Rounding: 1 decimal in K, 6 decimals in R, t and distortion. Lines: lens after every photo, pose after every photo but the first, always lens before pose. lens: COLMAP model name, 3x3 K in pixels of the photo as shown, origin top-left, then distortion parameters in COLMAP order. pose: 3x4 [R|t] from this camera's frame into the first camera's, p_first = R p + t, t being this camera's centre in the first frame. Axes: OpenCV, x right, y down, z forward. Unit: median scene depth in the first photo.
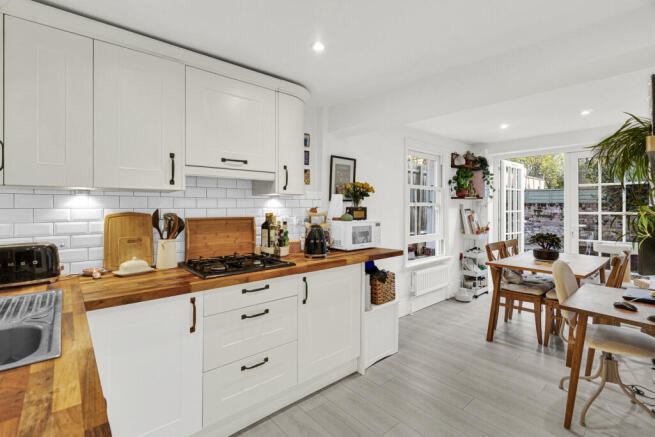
lens RADIAL K [[303.2, 0, 330.3], [0, 303.2, 208.1], [0, 0, 1]] dist [-0.000713, 0.000131]
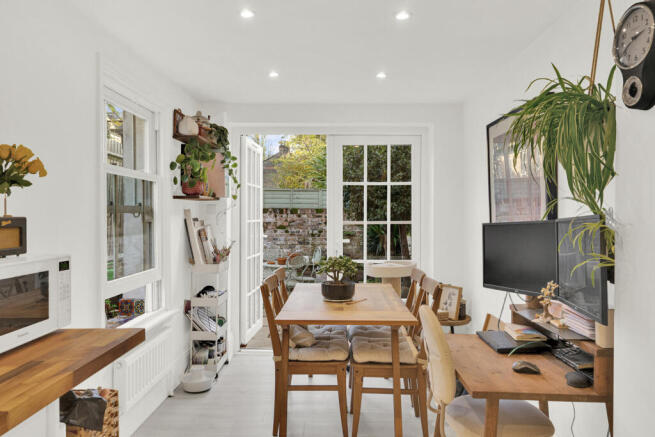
lens RADIAL K [[487.9, 0, 327.3], [0, 487.9, 224.9], [0, 0, 1]] dist [-0.000646, -0.000773]
pose [[0.674653, -0.016782, 0.737944, -0.036475], [0.001358, 0.999768, 0.021495, -0.003576], [-0.738134, -0.013499, 0.674519, 0.243592]]
